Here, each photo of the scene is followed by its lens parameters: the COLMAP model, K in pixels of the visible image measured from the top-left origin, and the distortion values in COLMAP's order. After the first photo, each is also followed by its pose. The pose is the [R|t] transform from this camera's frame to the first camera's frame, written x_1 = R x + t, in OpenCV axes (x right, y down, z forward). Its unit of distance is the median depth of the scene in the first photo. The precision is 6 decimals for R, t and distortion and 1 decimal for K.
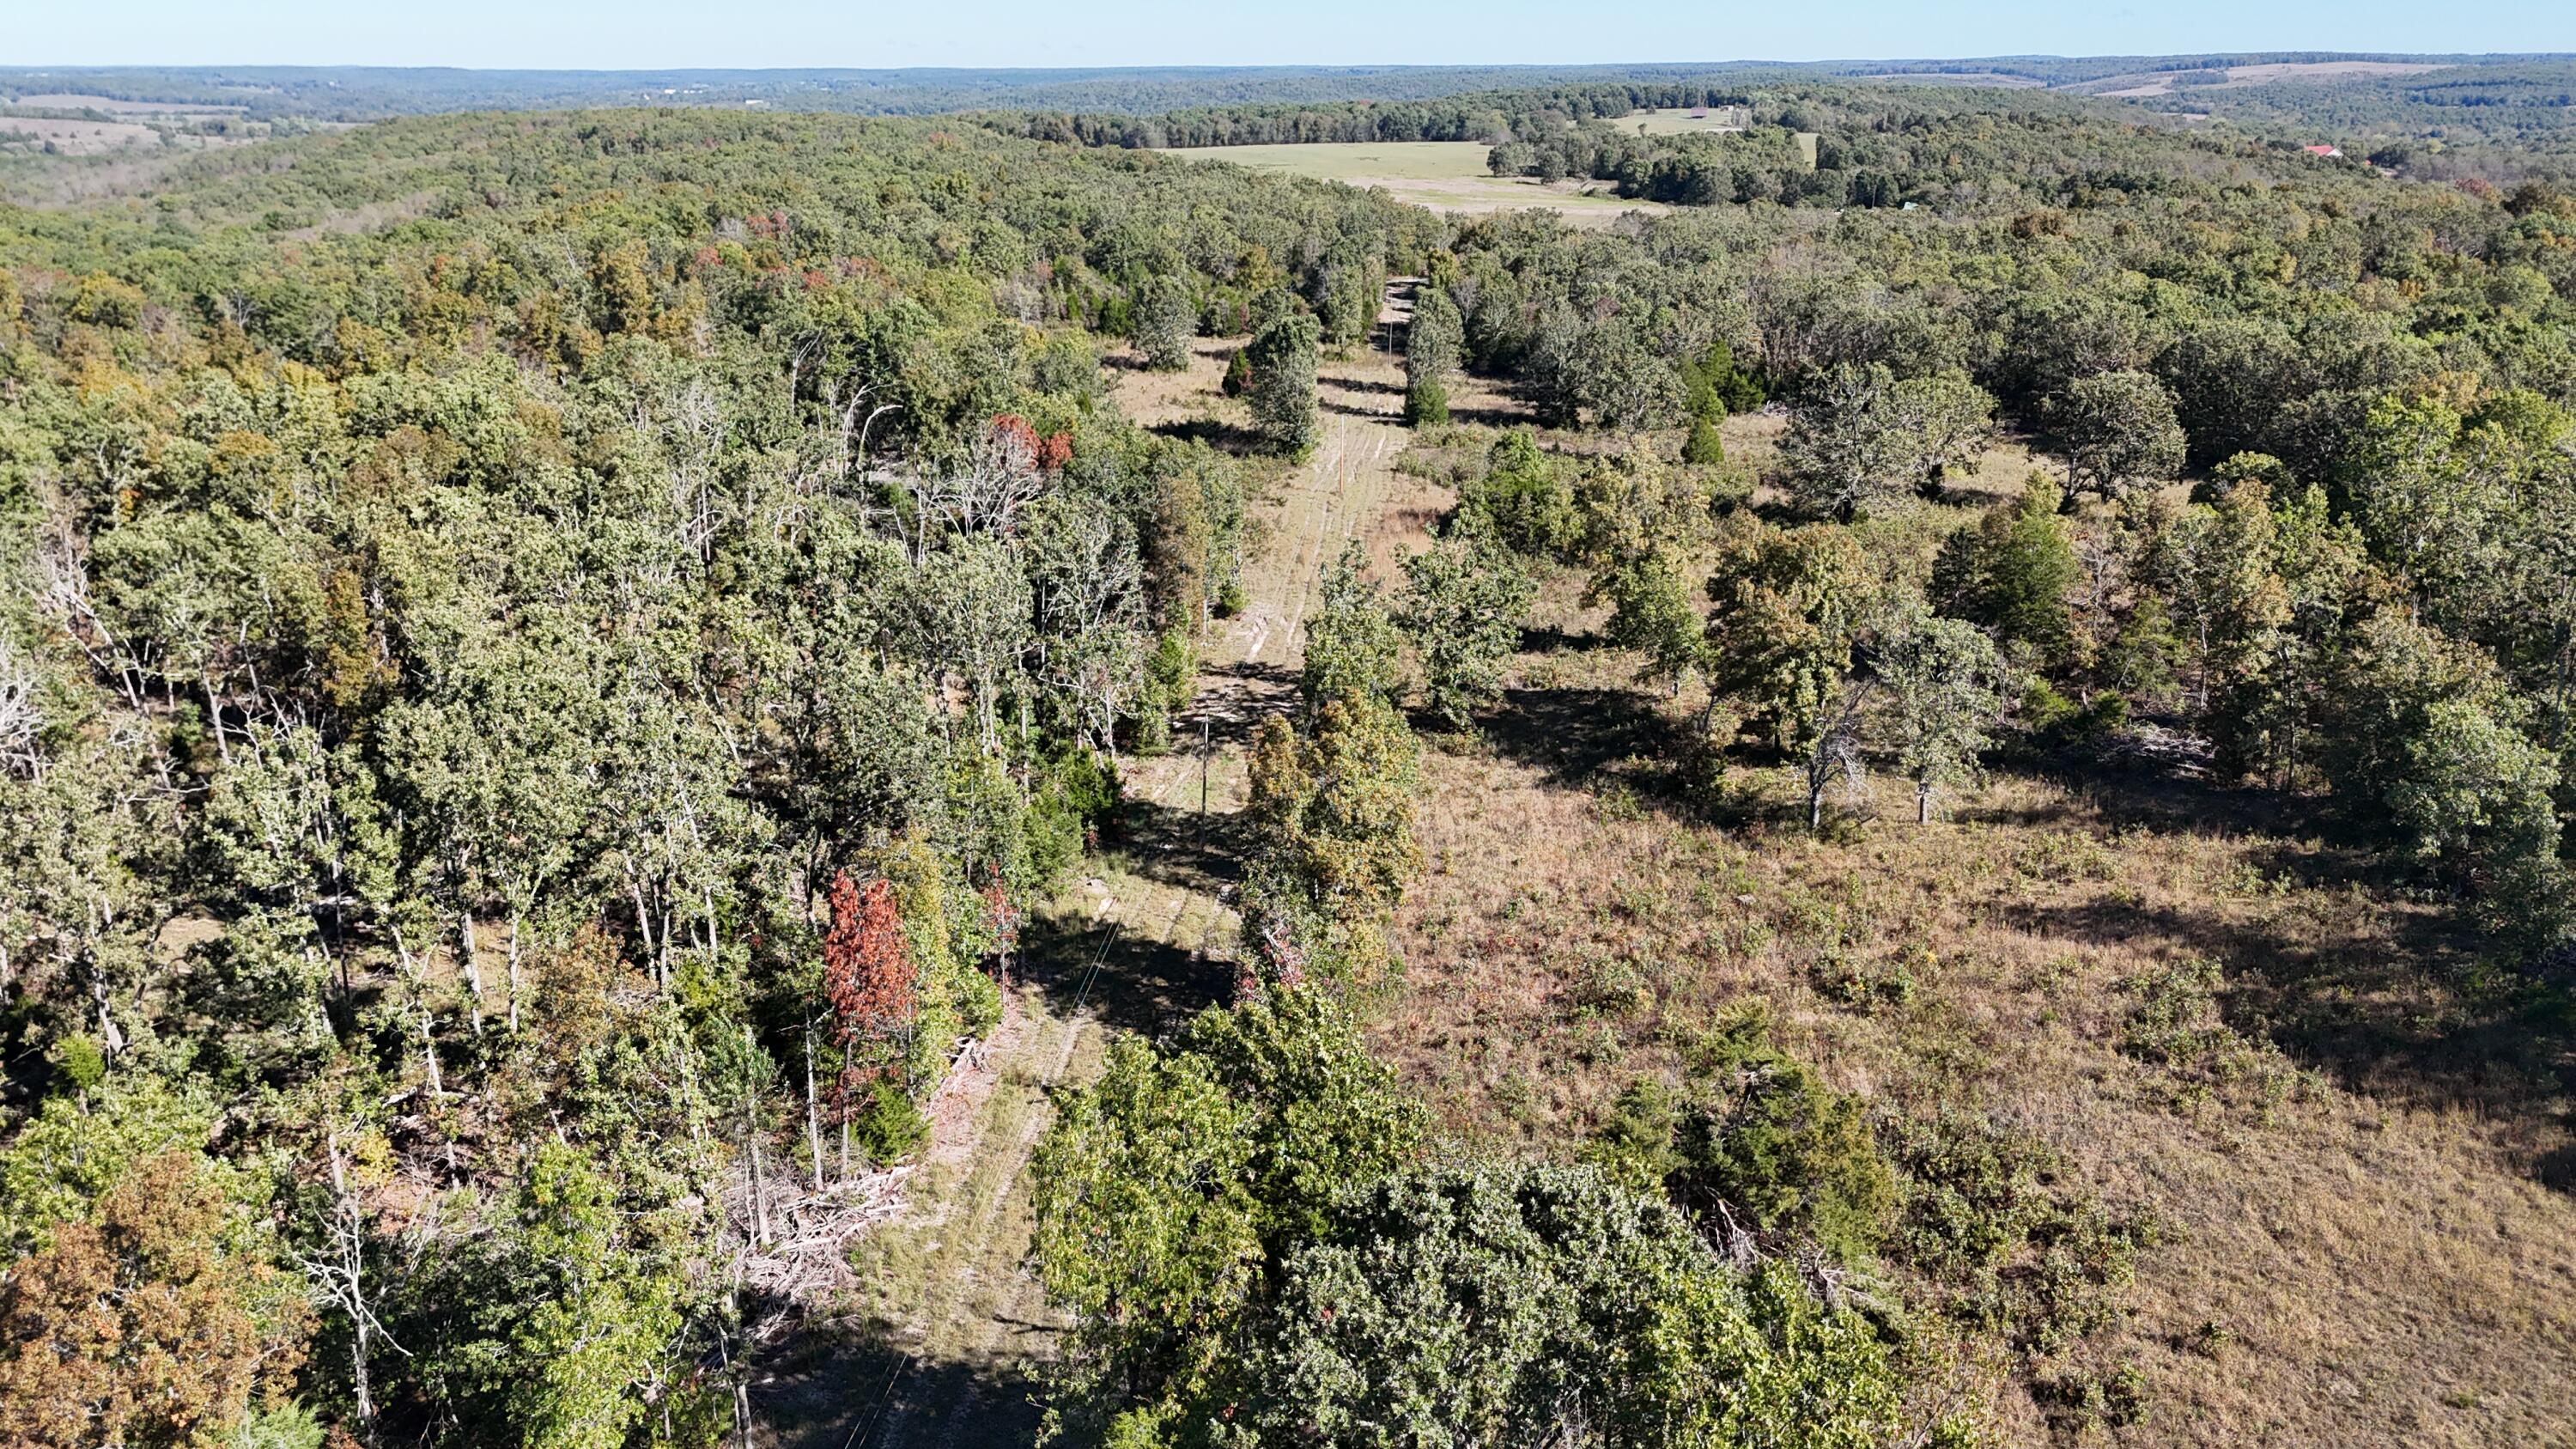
lens RADIAL K [[1873.2, 0, 1288.0], [0, 1873.2, 724.5], [0, 0, 1]] dist [0.086979, -0.087080]
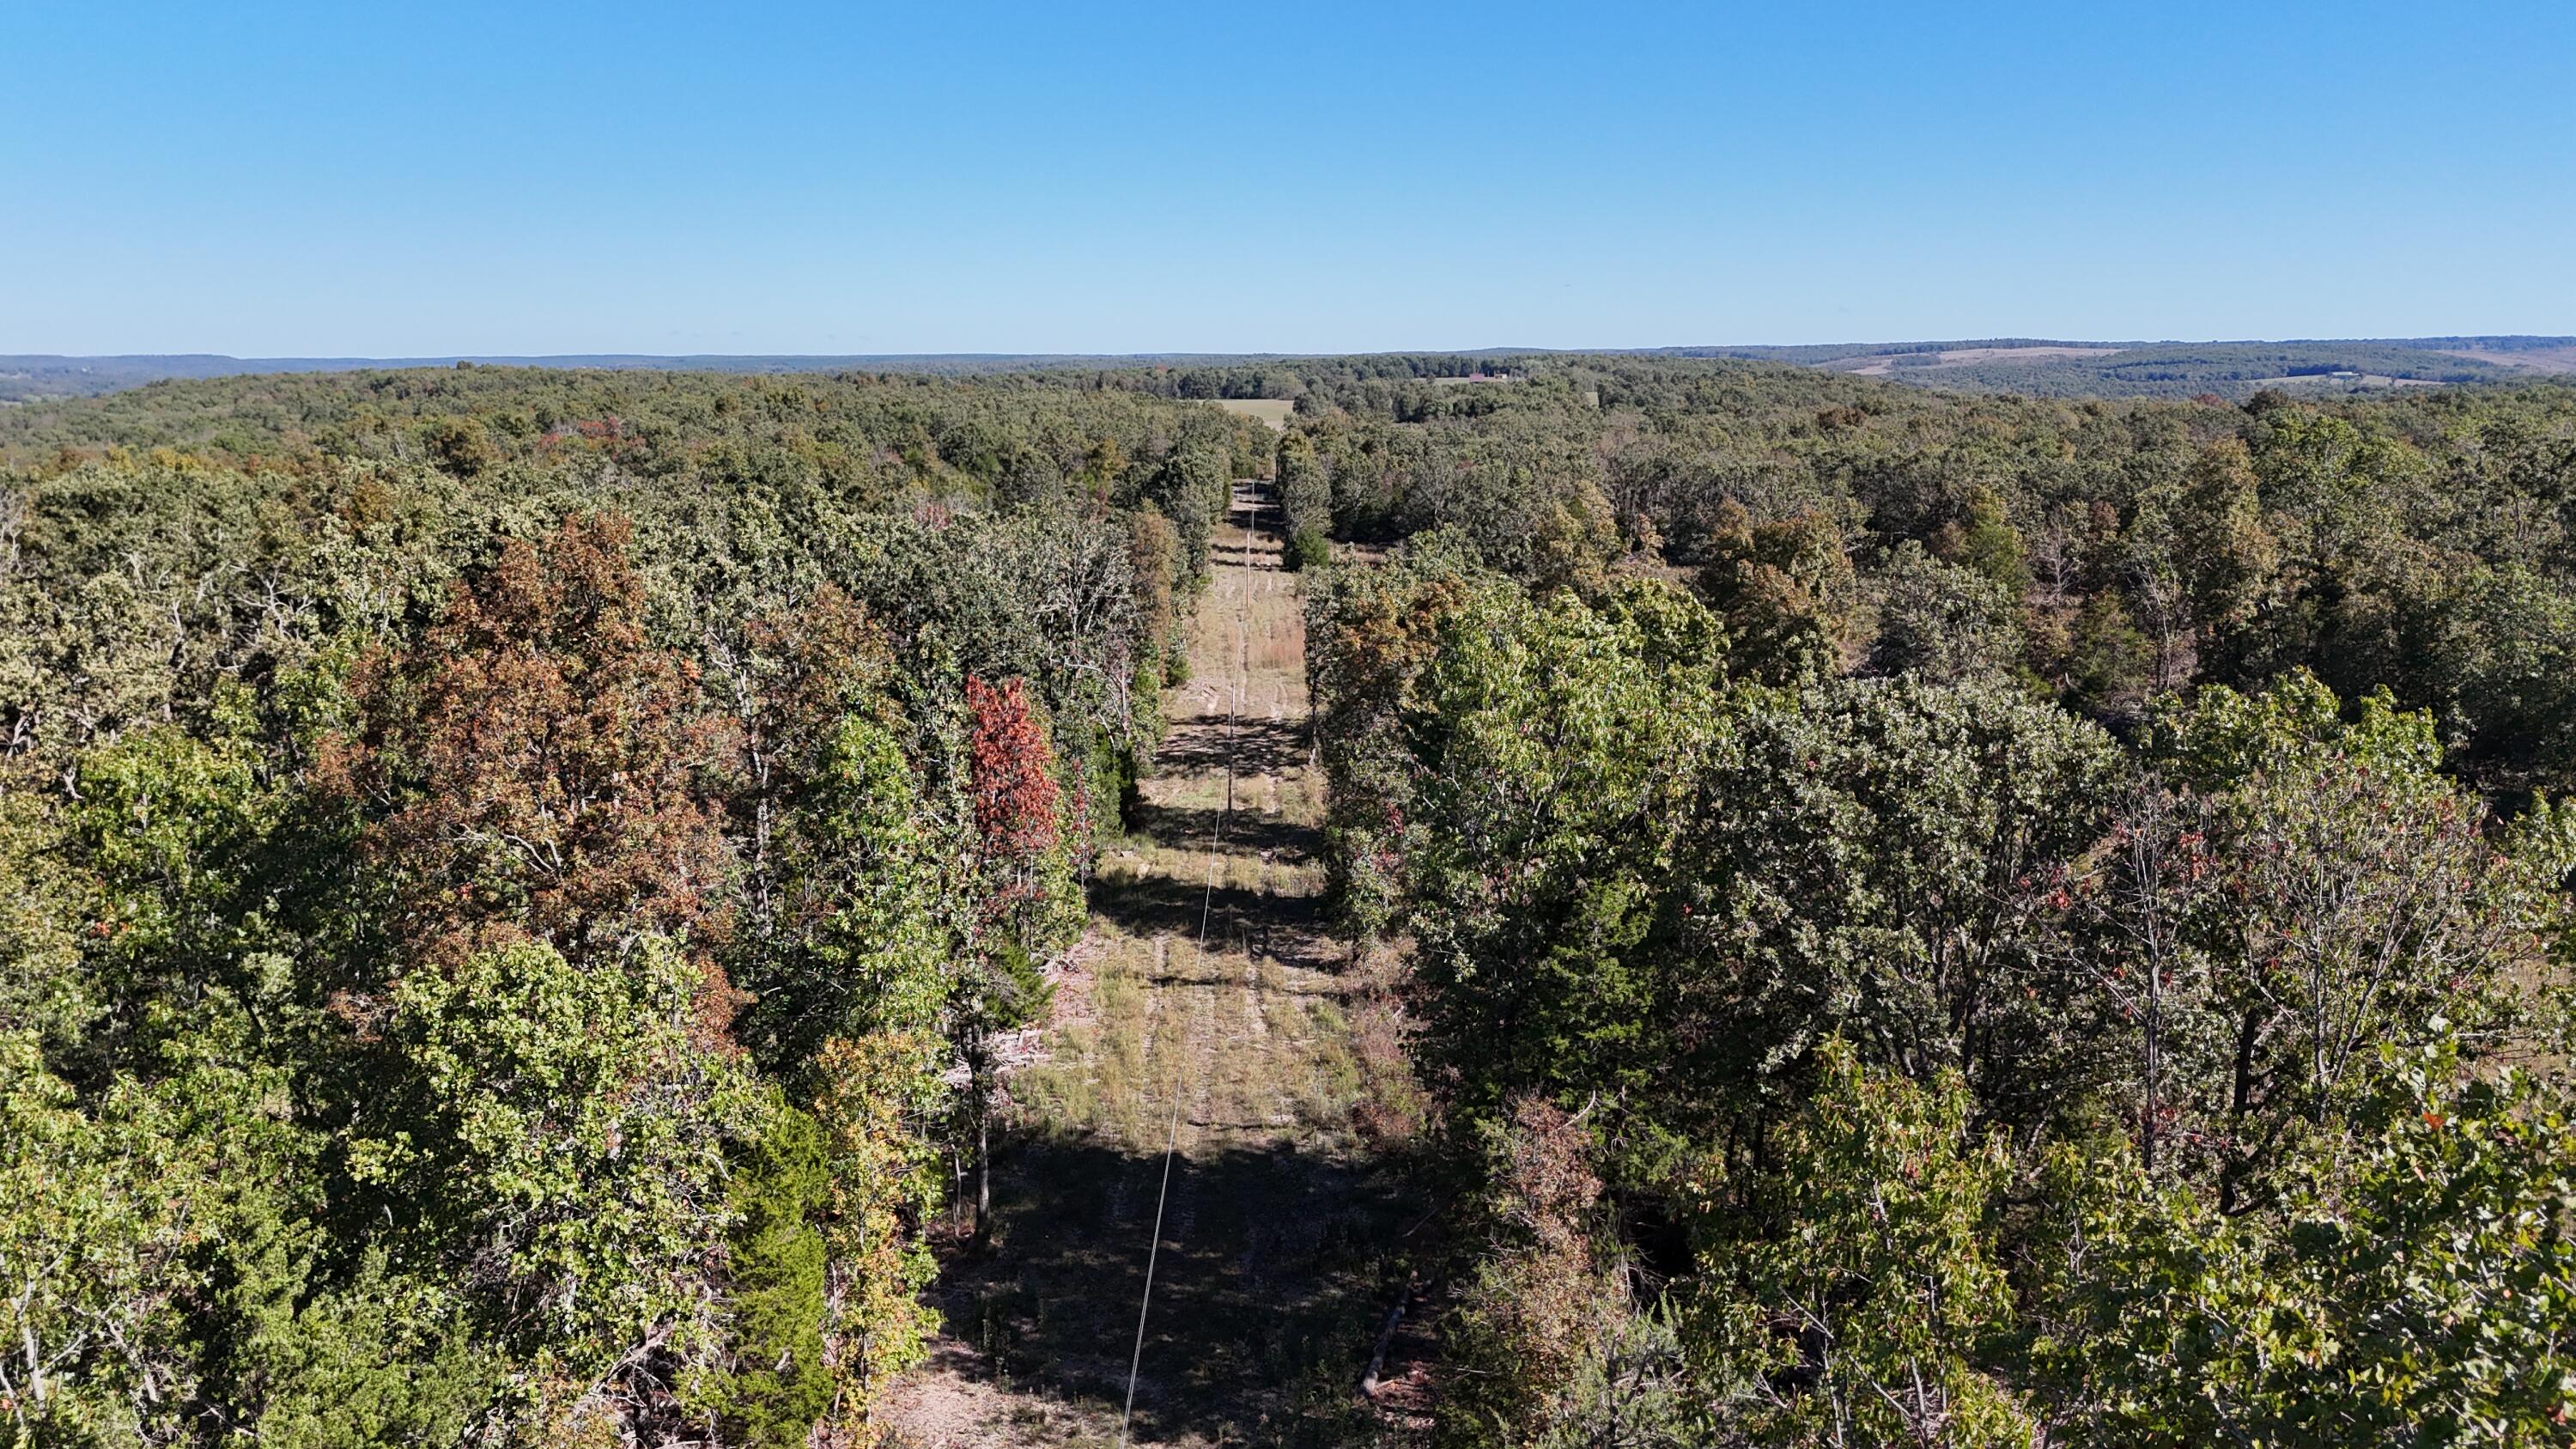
lens RADIAL K [[1873.2, 0, 1288.0], [0, 1873.2, 724.5], [0, 0, 1]] dist [0.086979, -0.087080]
pose [[0.993605, -0.022513, 0.110646, -0.107893], [0.037924, 0.989536, -0.139213, 0.133300], [-0.106354, 0.142519, 0.984062, 0.040951]]
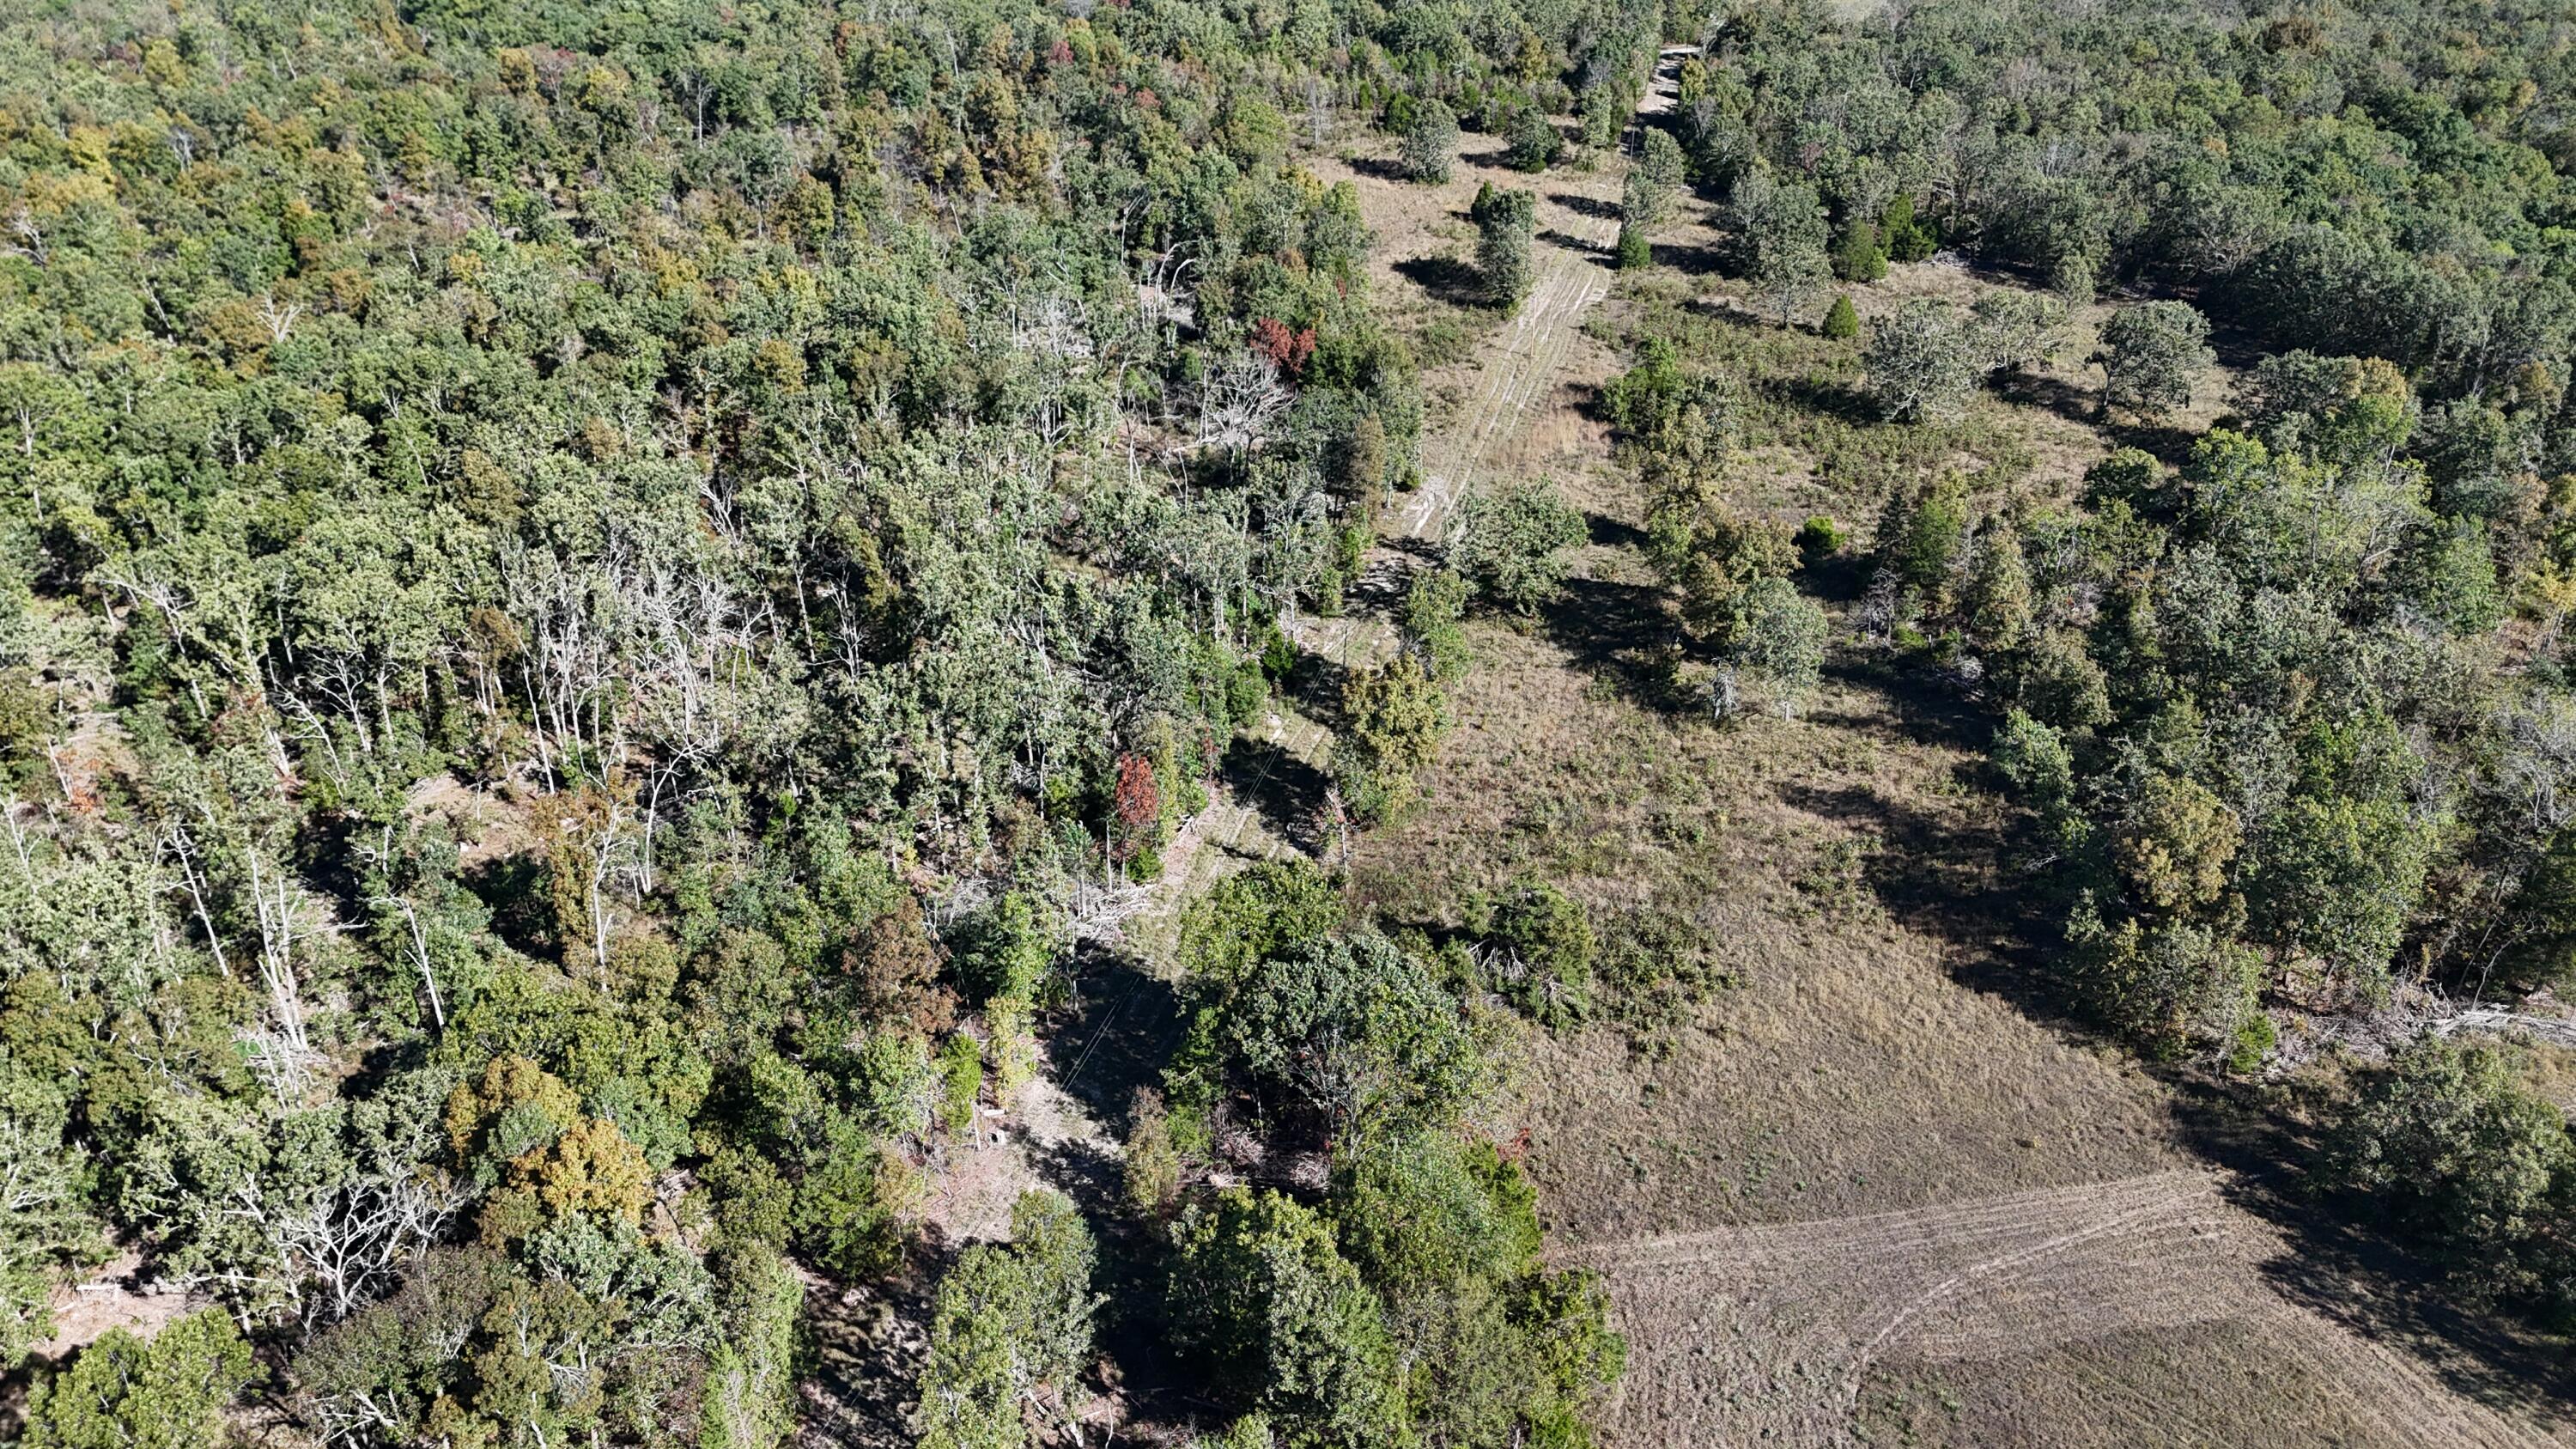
lens RADIAL K [[1873.2, 0, 1288.0], [0, 1873.2, 724.5], [0, 0, 1]] dist [0.086979, -0.087080]
pose [[0.984188, 0.089459, -0.152875, 0.146223], [-0.058118, 0.978399, 0.198385, -0.212745], [0.167321, -0.186364, 0.968128, -0.559061]]
